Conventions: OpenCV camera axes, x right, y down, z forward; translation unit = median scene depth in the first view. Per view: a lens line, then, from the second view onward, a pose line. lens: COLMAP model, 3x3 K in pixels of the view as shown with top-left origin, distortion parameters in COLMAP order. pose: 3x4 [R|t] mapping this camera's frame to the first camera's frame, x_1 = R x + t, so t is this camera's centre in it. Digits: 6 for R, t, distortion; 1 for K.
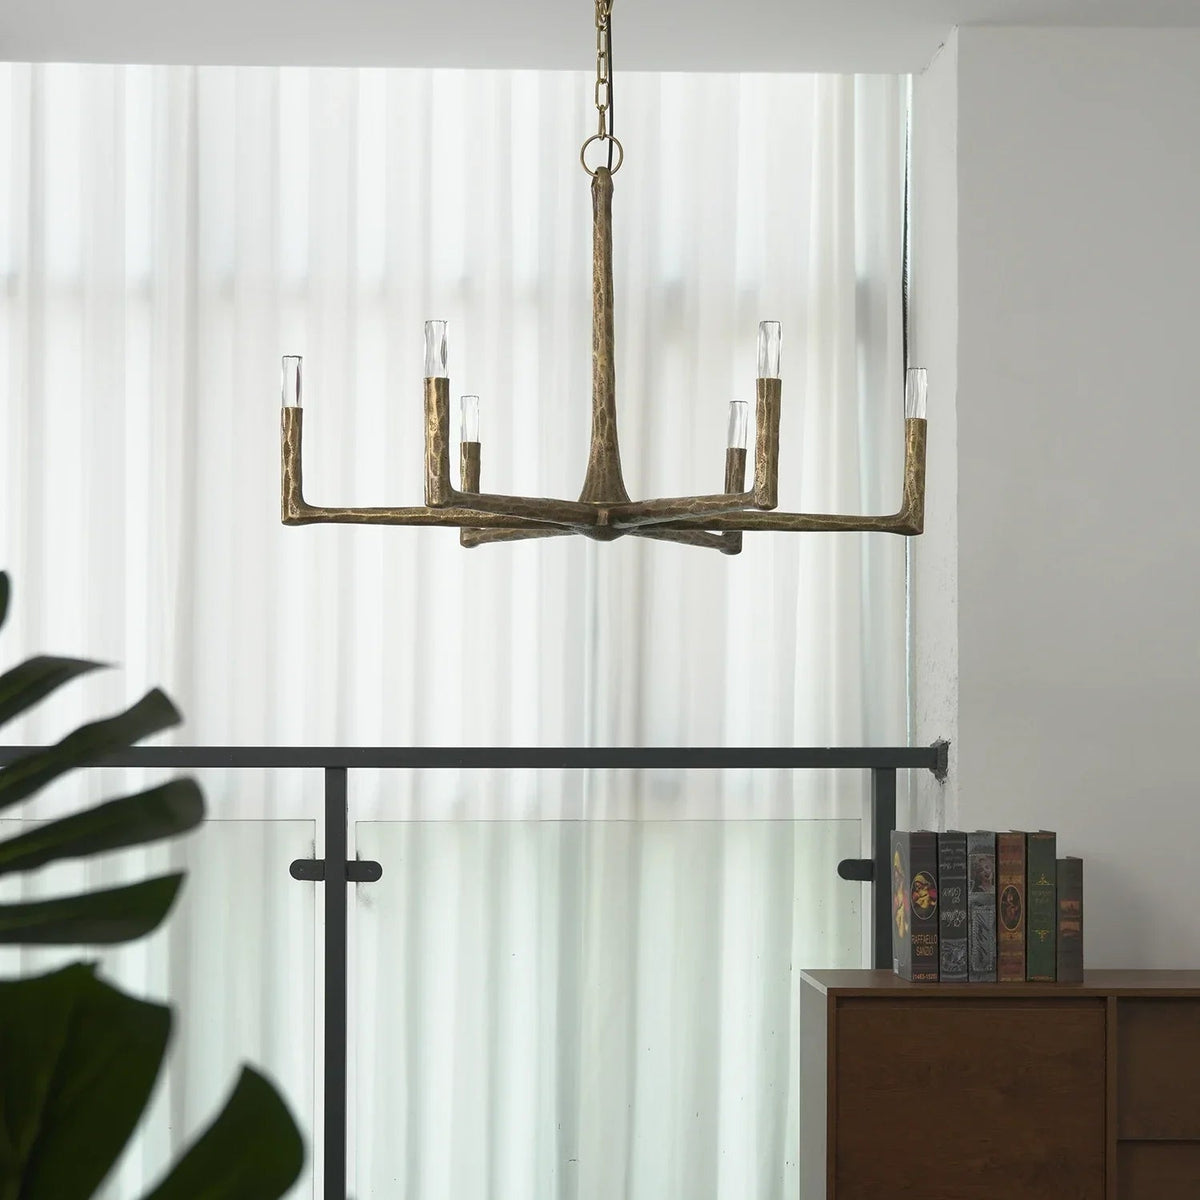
lens RADIAL K [[2419.7, 0, 616.7], [0, 2419.7, 603.6], [0, 0, 1]] dist [0.046387, 0.162144]
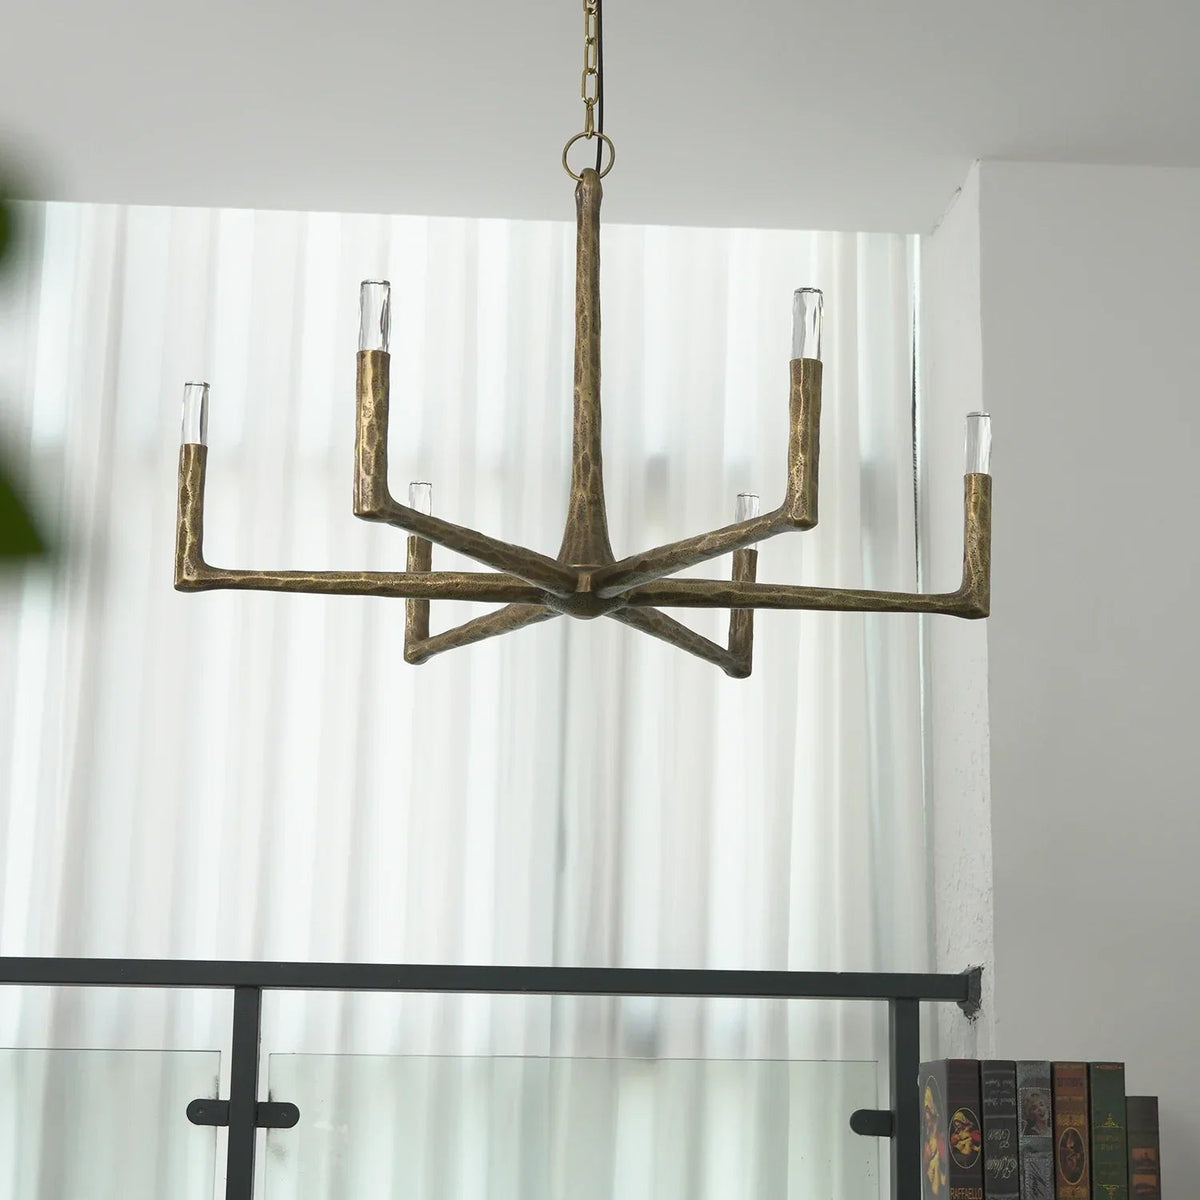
lens RADIAL K [[2344.2, 0, 618.0], [0, 2344.2, 599.8], [0, 0, 1]] dist [0.031622, 0.144164]
pose [[0.999698, 0.016351, 0.018329, -0.008300], [-0.013098, 0.986150, -0.165339, 0.092859], [-0.020779, 0.165049, 0.986066, 0.245192]]
